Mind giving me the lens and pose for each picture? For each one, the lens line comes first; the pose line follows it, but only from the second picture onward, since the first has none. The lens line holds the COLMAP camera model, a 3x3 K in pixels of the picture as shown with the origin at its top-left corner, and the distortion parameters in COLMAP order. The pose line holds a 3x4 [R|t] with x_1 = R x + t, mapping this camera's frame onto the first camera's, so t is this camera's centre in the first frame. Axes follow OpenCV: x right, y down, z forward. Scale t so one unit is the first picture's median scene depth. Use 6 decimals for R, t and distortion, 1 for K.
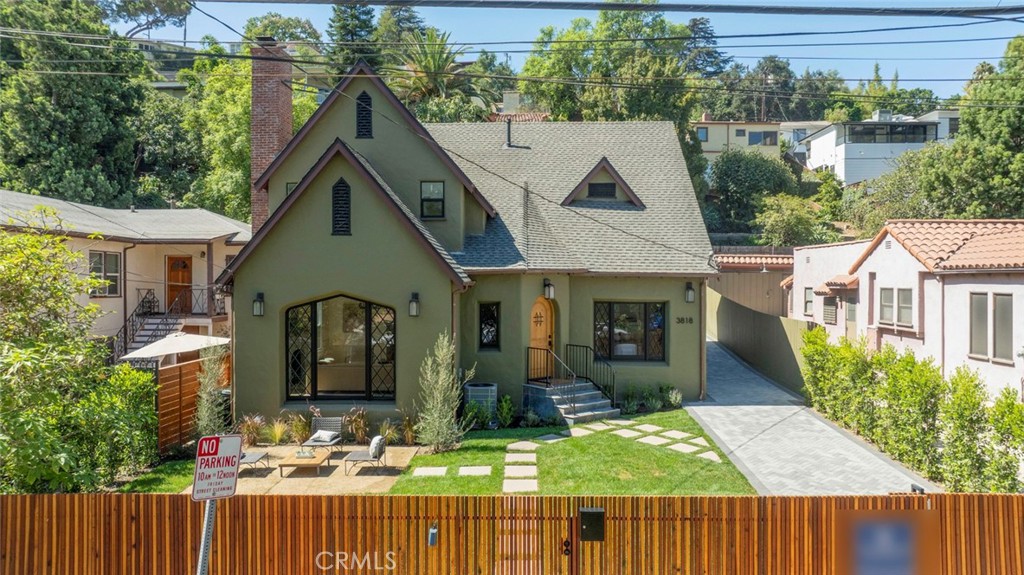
lens RADIAL K [[722.3, 0, 511.3], [0, 722.3, 284.7], [0, 0, 1]] dist [-0.021455, 0.014302]
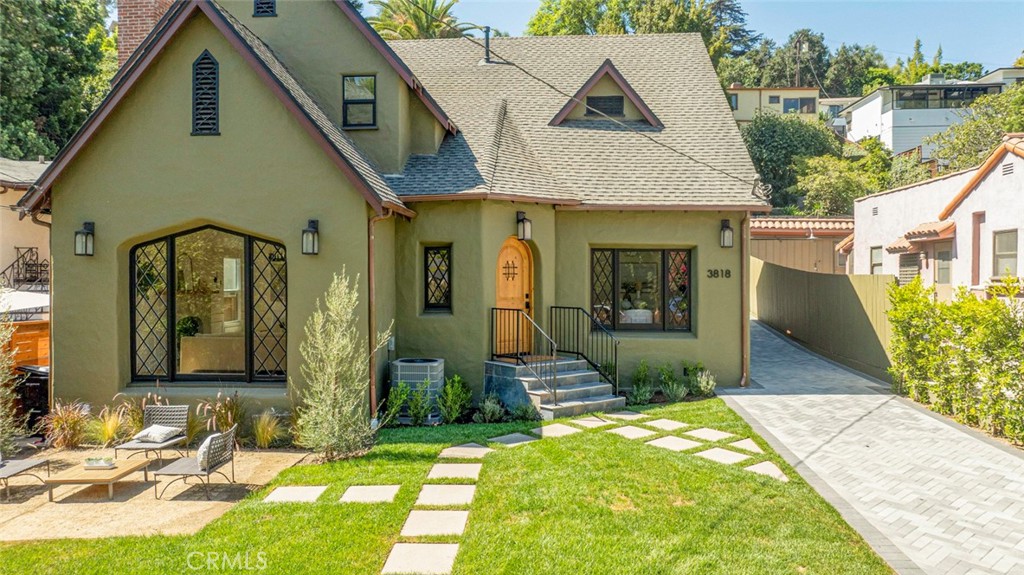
lens RADIAL K [[722.3, 0, 512.0], [0, 722.3, 285.7], [0, 0, 1]] dist [-0.021455, 0.014302]
pose [[0.999501, -0.002318, -0.031490, 0.060285], [0.002335, 0.999997, 0.000523, 0.061101], [0.031489, -0.000596, 0.999504, 0.289509]]
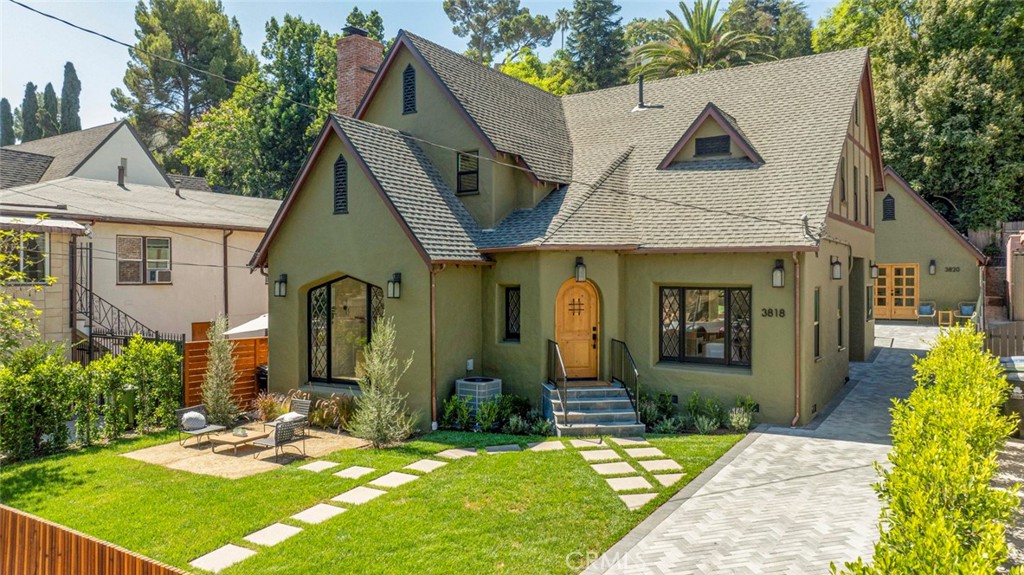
lens RADIAL K [[722.3, 0, 509.5], [0, 722.3, 282.8], [0, 0, 1]] dist [-0.021455, 0.014302]
pose [[0.849686, -0.000621, -0.527288, 0.398906], [-0.001685, 0.999991, -0.003893, 0.023193], [0.527286, 0.004196, 0.849678, 0.253497]]
